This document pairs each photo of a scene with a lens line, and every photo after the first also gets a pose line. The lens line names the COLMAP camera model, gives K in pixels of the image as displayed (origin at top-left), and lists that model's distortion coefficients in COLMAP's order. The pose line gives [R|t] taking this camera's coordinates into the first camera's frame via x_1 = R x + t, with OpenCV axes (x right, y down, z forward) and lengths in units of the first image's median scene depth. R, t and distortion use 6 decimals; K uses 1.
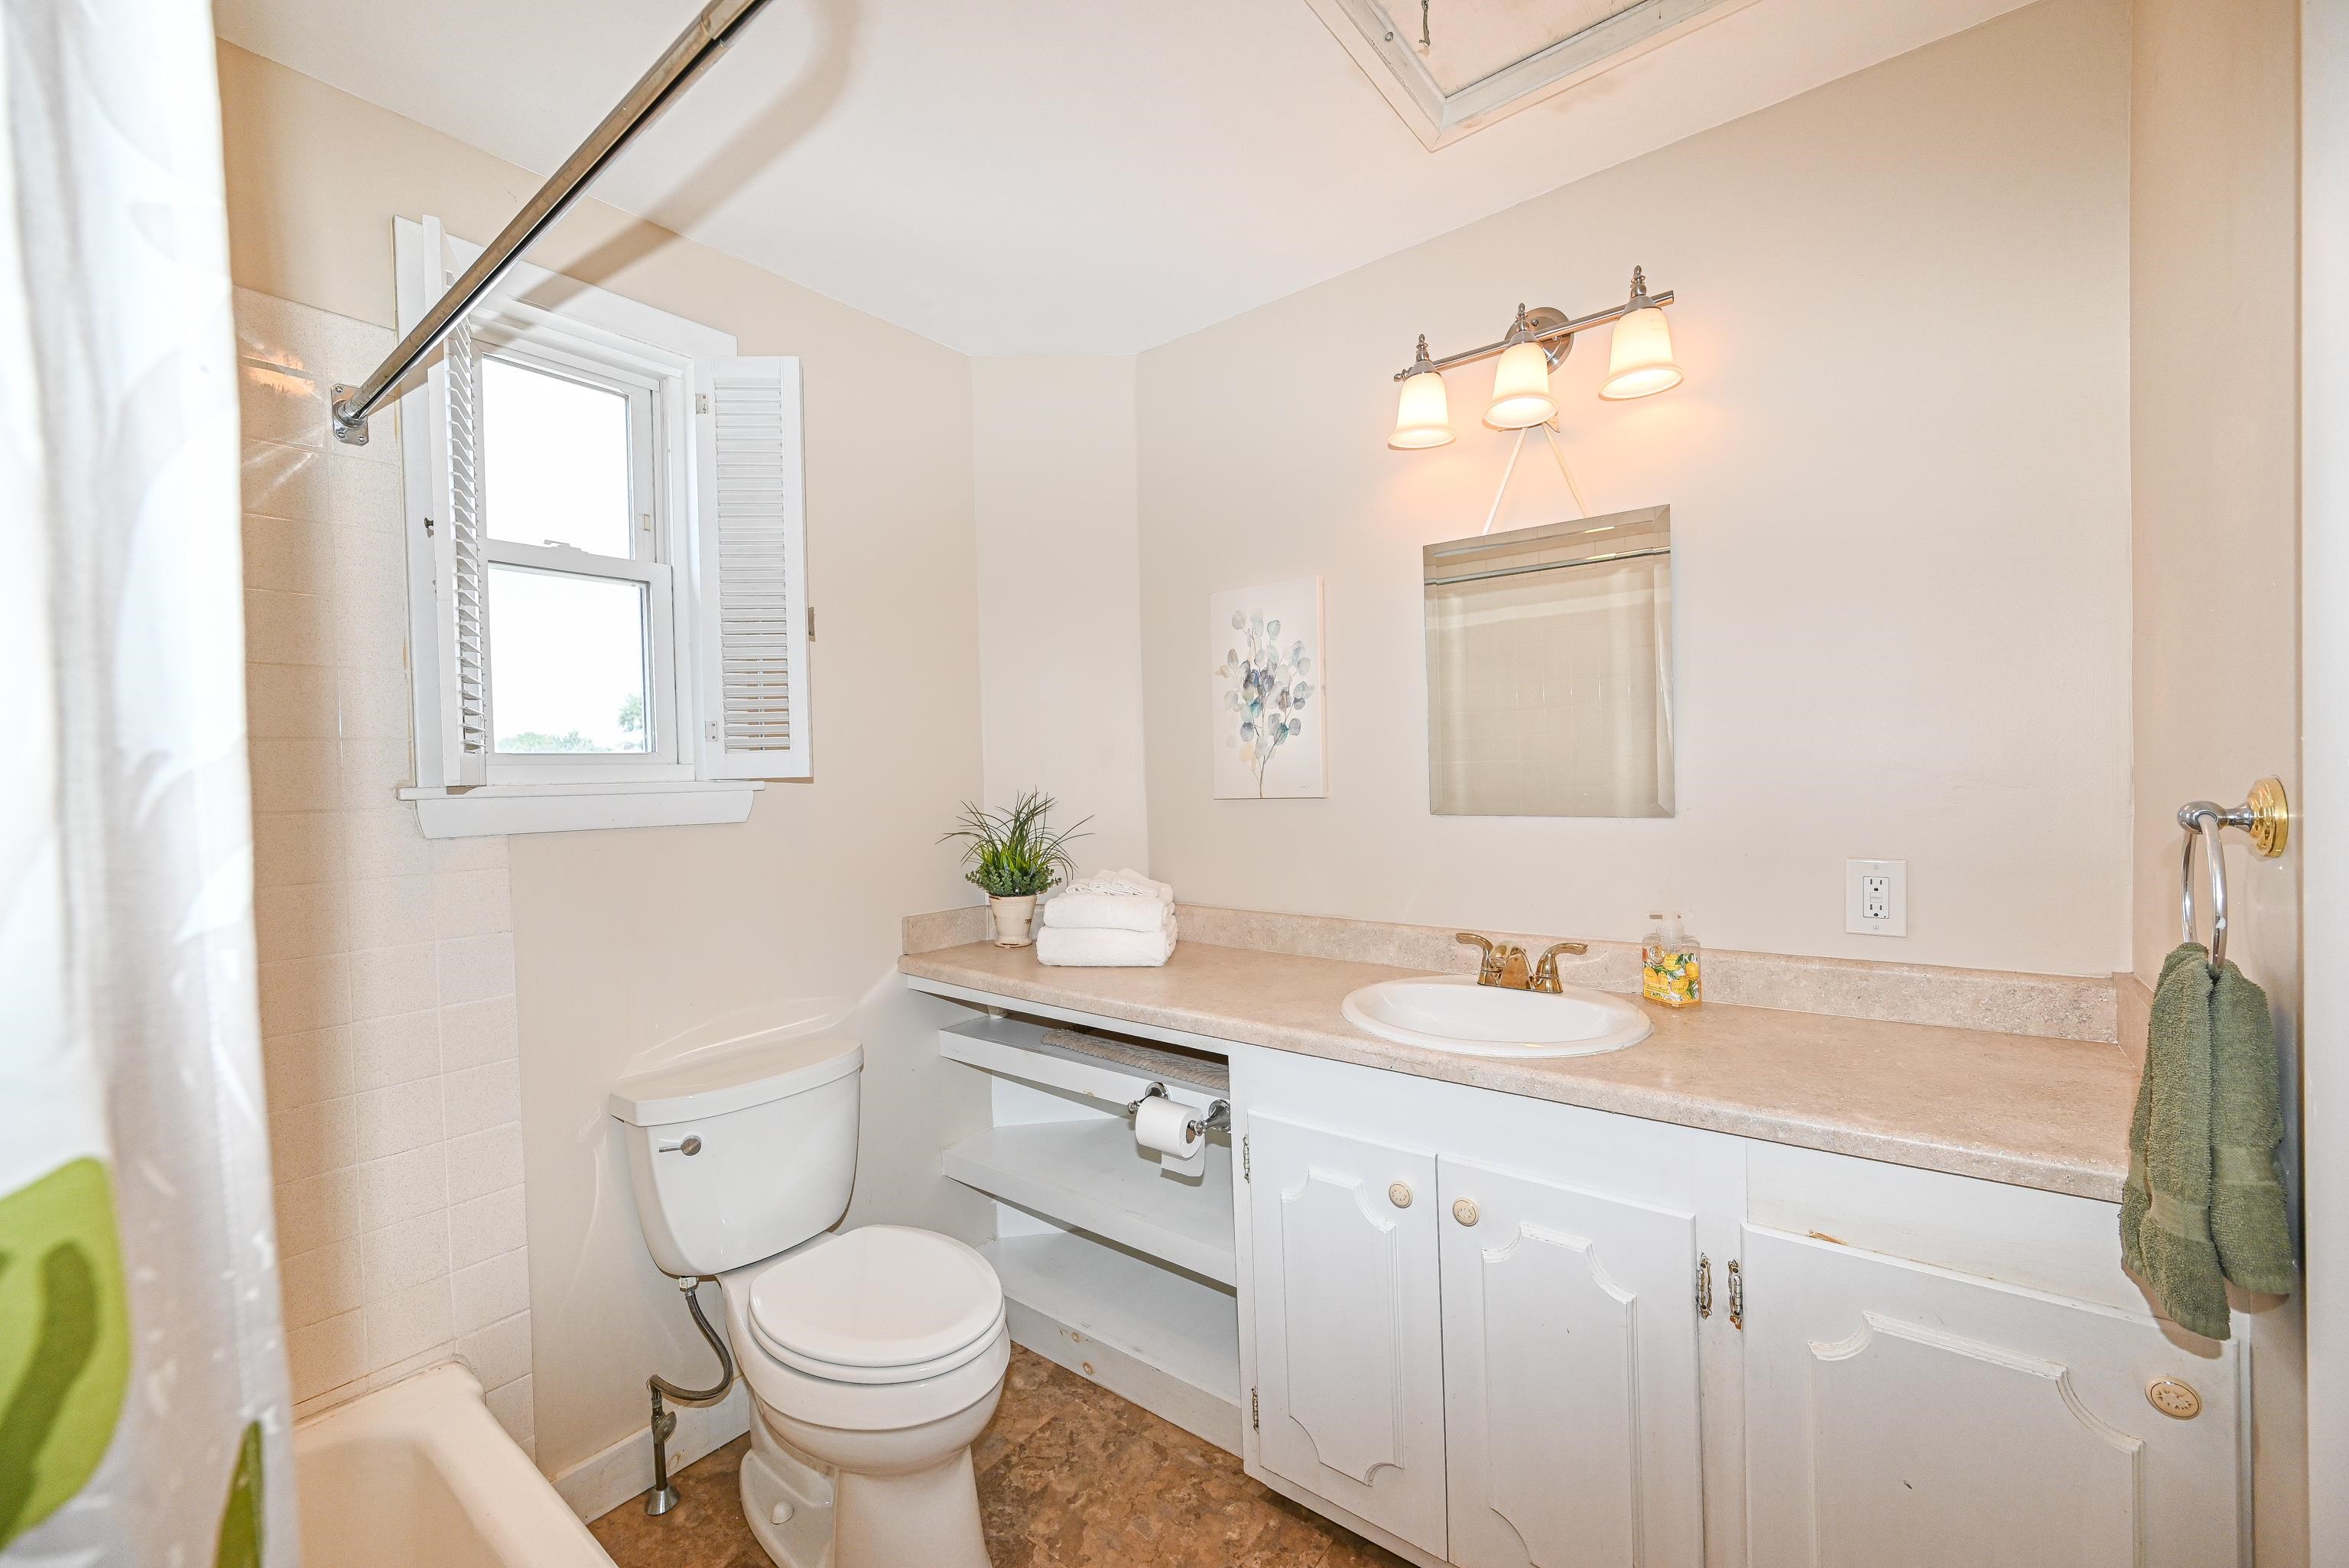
lens RADIAL K [[920.8, 0, 1175.5], [0, 920.8, 784.9], [0, 0, 1]] dist [-0.002651, -0.000273]
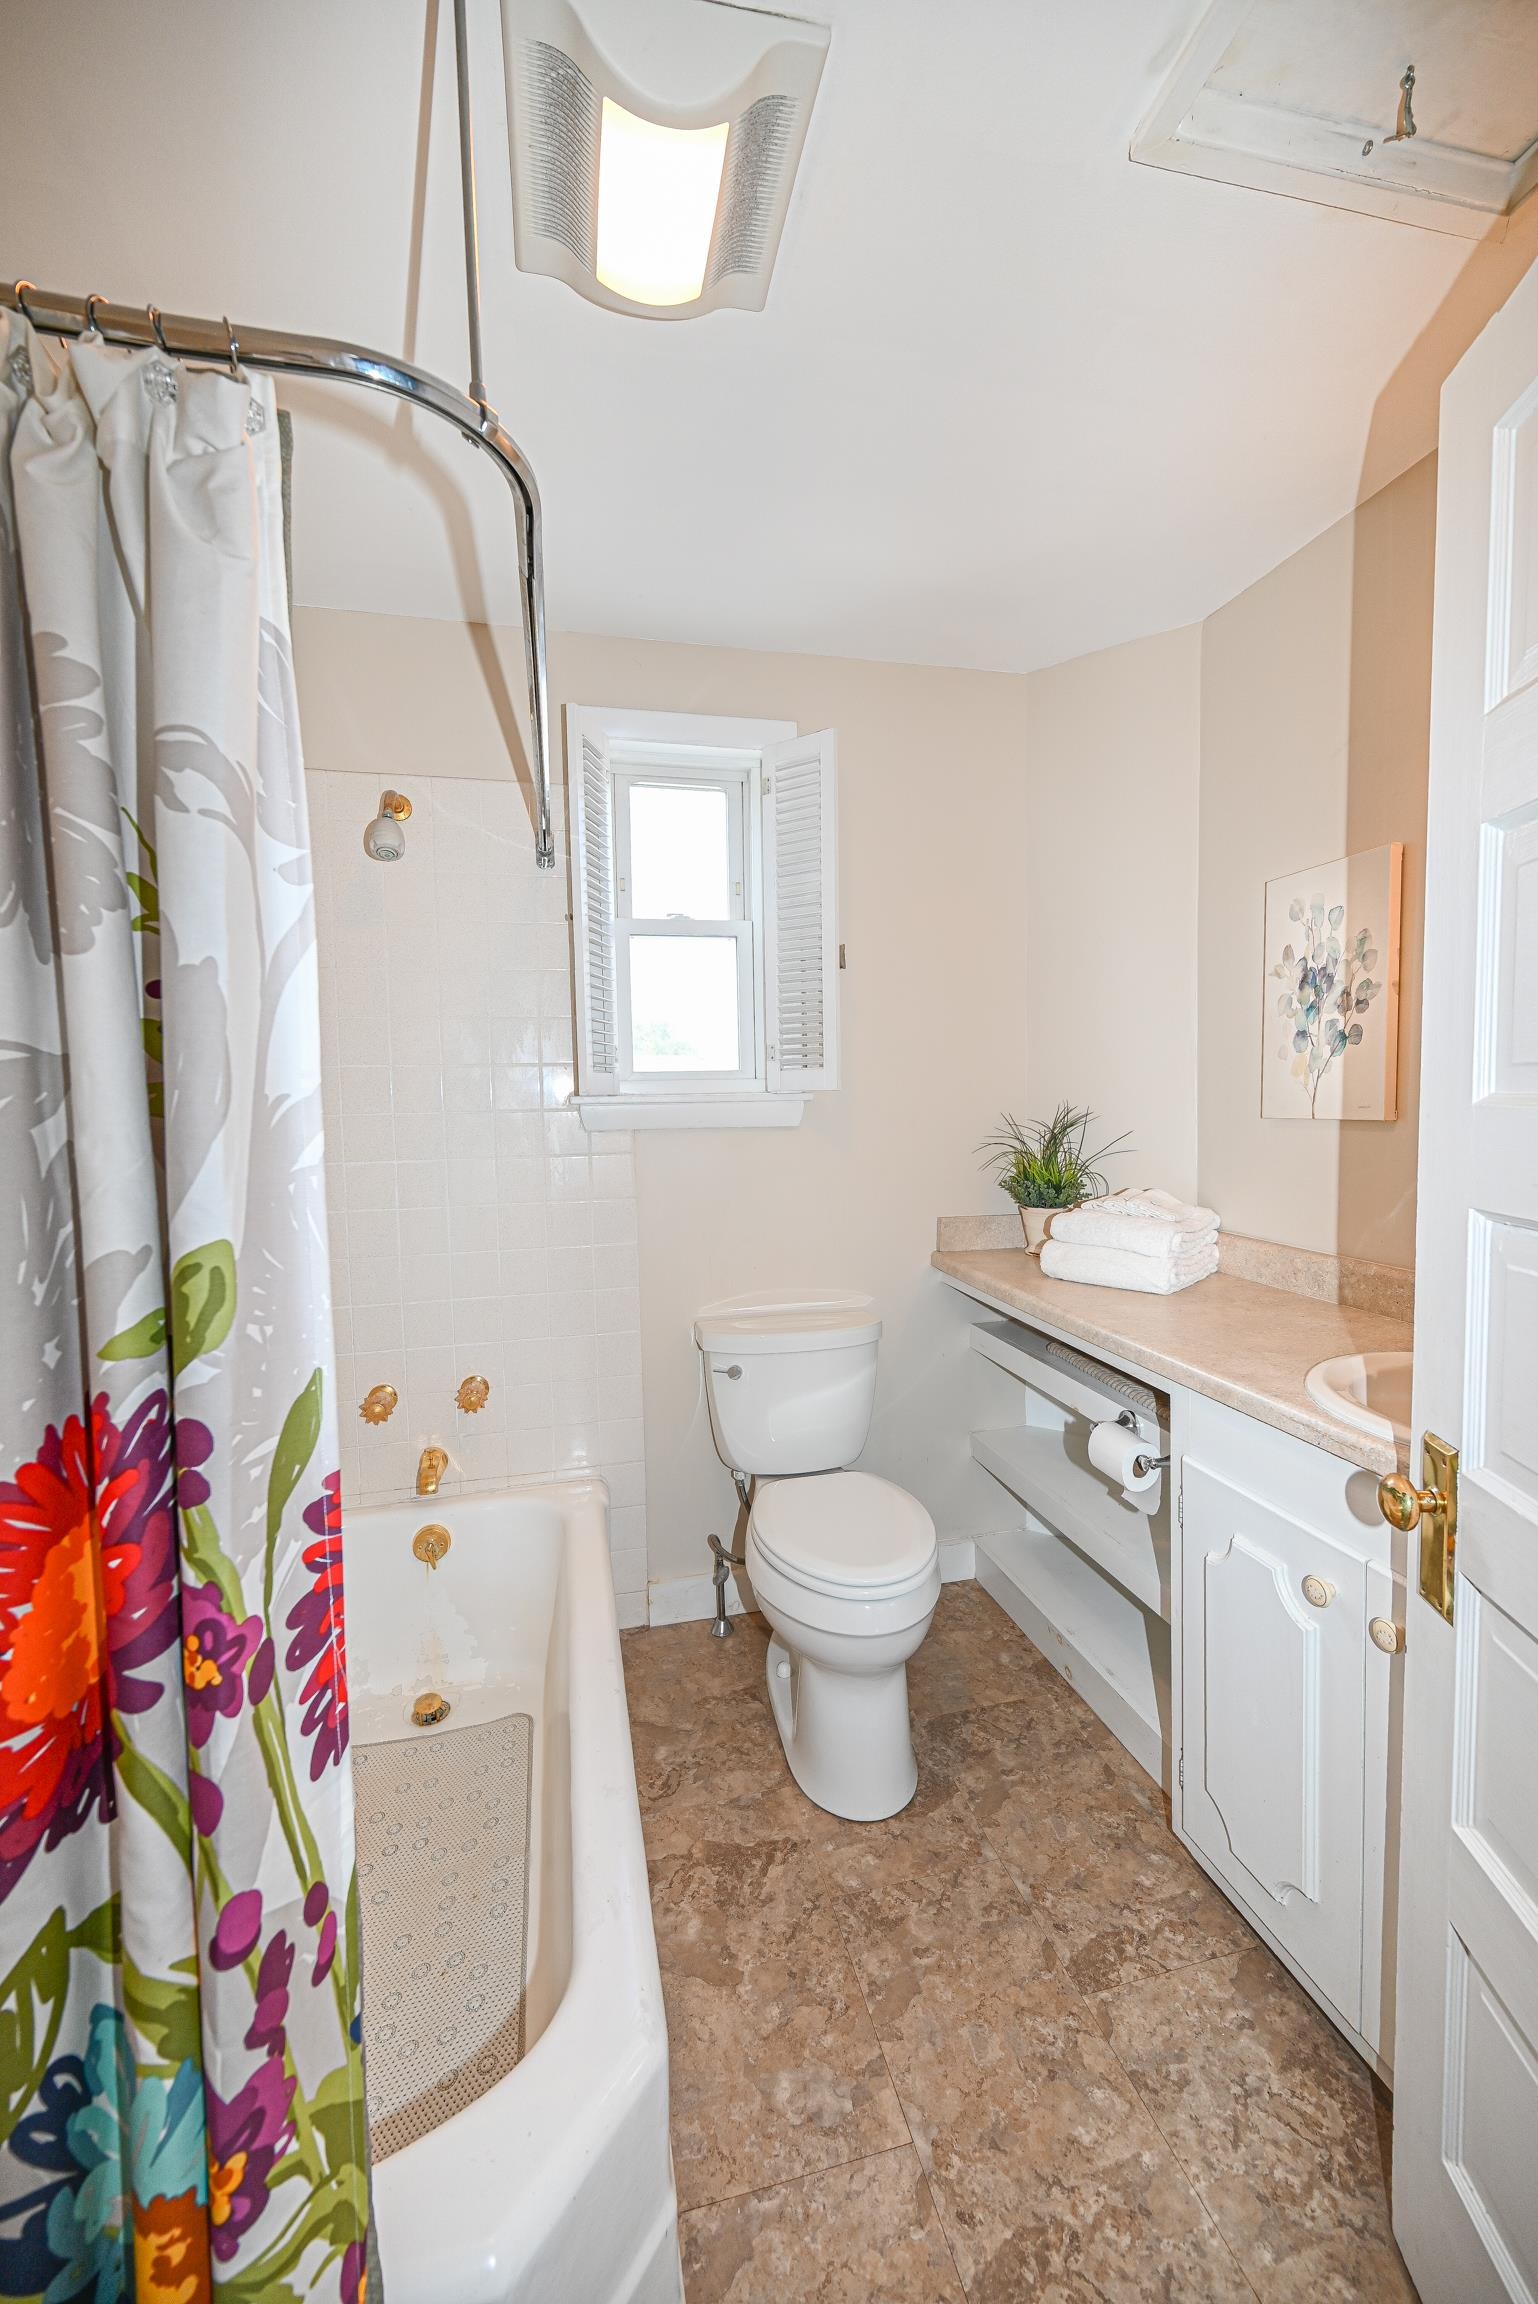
lens RADIAL K [[903.2, 0, 770.9], [0, 903.2, 1146.0], [0, 0, 1]] dist [-0.002651, -0.000273]
pose [[0.779760, 0.048249, -0.624217, 0.233742], [-0.011096, 0.997934, 0.063274, -0.008443], [0.625981, -0.042412, 0.778684, 0.035912]]
